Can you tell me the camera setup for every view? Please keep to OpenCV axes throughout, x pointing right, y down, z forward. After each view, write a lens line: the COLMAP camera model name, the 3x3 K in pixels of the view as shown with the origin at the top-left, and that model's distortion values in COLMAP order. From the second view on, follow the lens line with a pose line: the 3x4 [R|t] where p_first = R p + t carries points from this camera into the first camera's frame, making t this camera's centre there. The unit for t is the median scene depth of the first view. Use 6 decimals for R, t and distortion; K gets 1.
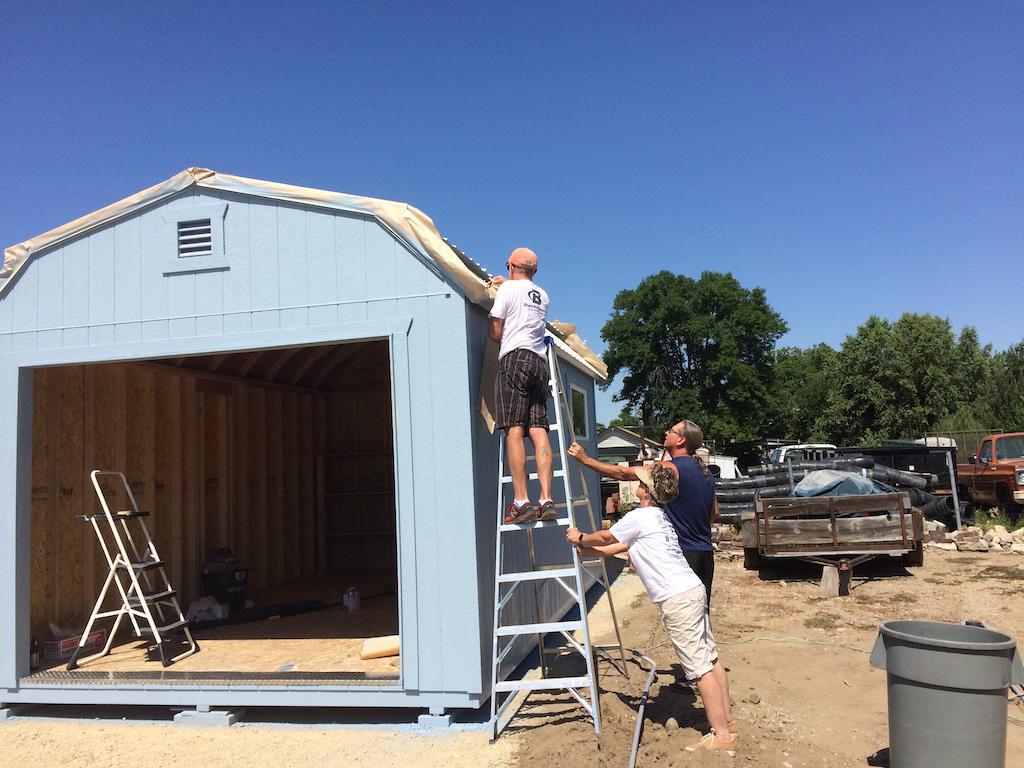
lens RADIAL K [[853.1, 0, 498.3], [0, 853.1, 383.7], [0, 0, 1]] dist [0.087855, -0.115394]
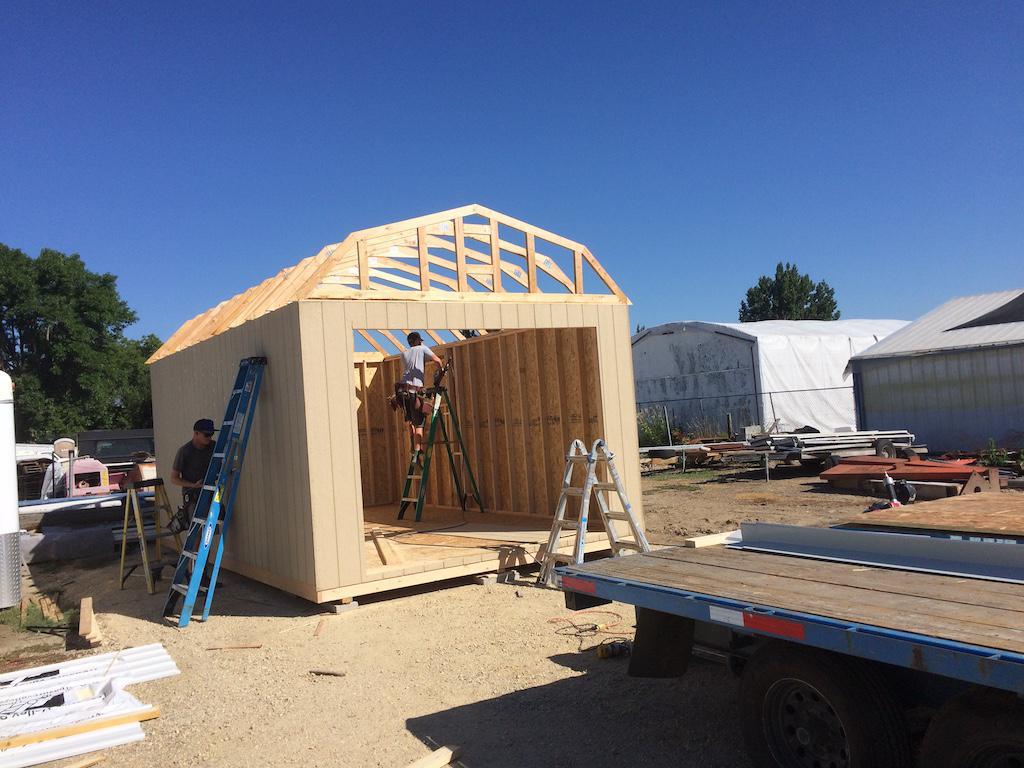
lens RADIAL K [[853.1, 0, 498.3], [0, 853.1, 383.7], [0, 0, 1]] dist [0.087855, -0.115394]
pose [[0.707476, 0.021801, 0.706401, -1.304524], [-0.028058, 0.999603, -0.002749, 0.053015], [-0.706180, -0.017875, 0.707806, -0.036485]]
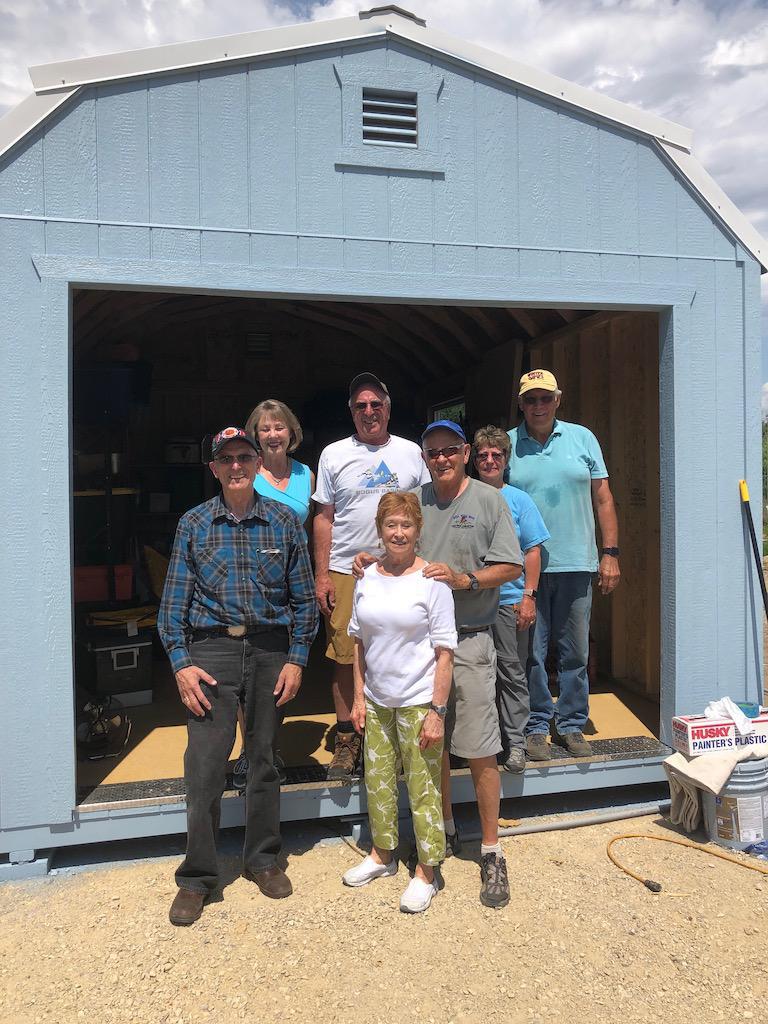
lens RADIAL K [[838.2, 0, 384.9], [0, 838.2, 487.3], [0, 0, 1]] dist [-0.045787, 0.148847]
pose [[0.897028, 0.034210, 0.440648, -0.611627], [-0.074351, 0.994472, 0.074151, 0.060107], [-0.435675, -0.099278, 0.894612, 0.400897]]
